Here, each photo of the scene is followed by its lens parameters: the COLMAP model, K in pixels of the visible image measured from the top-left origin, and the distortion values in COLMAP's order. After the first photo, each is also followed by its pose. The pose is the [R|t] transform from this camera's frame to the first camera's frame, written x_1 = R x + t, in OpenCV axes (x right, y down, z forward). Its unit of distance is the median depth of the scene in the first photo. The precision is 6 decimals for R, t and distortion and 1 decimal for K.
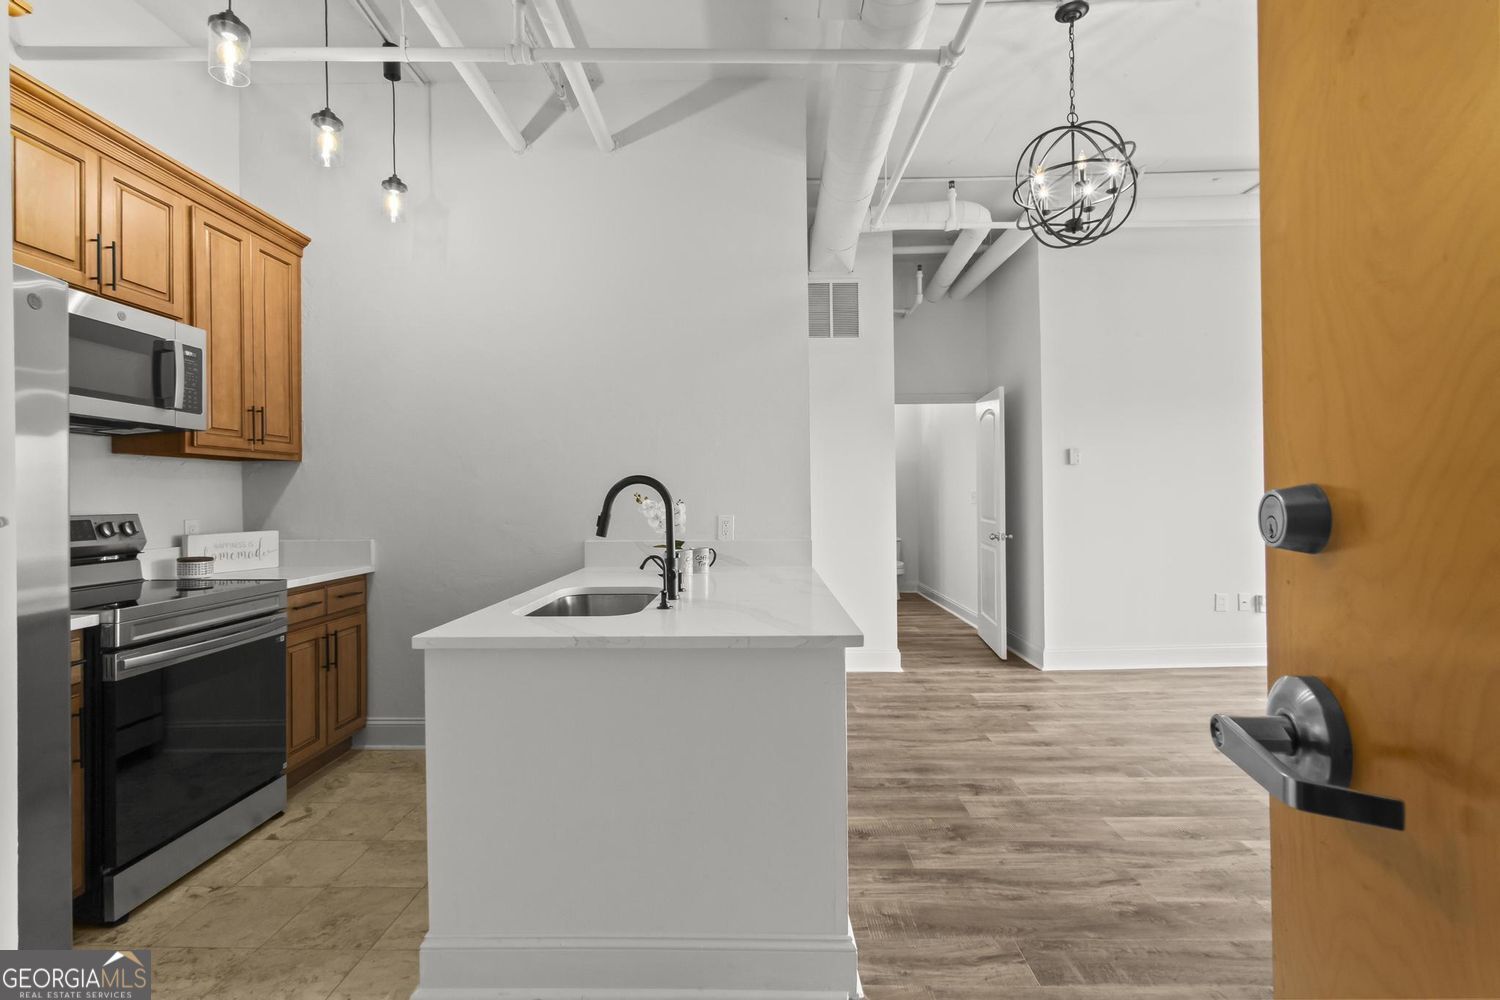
lens RADIAL K [[710.2, 0, 748.2], [0, 710.2, 492.8], [0, 0, 1]] dist [0.003651, -0.000346]
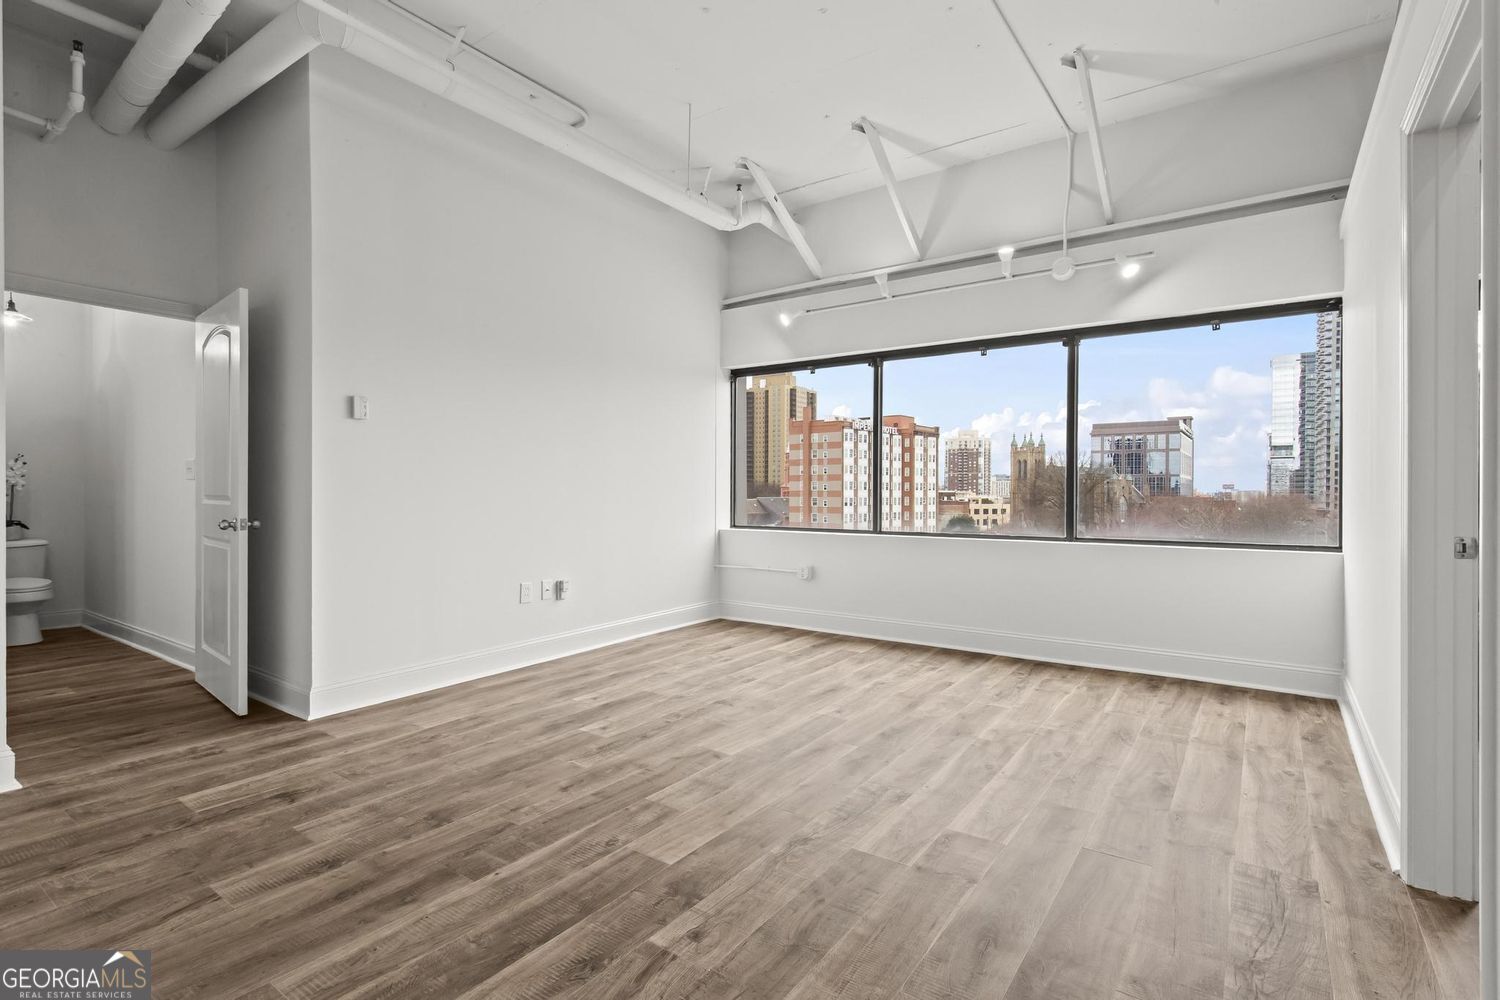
lens RADIAL K [[725.2, 0, 740.0], [0, 725.2, 500.4], [0, 0, 1]] dist [-0.000619, 0.000616]
pose [[0.578457, 0.005629, 0.815694, 0.147310], [-0.013760, 0.999901, 0.002858, 0.056383], [-0.815597, -0.012877, 0.578477, 0.449233]]
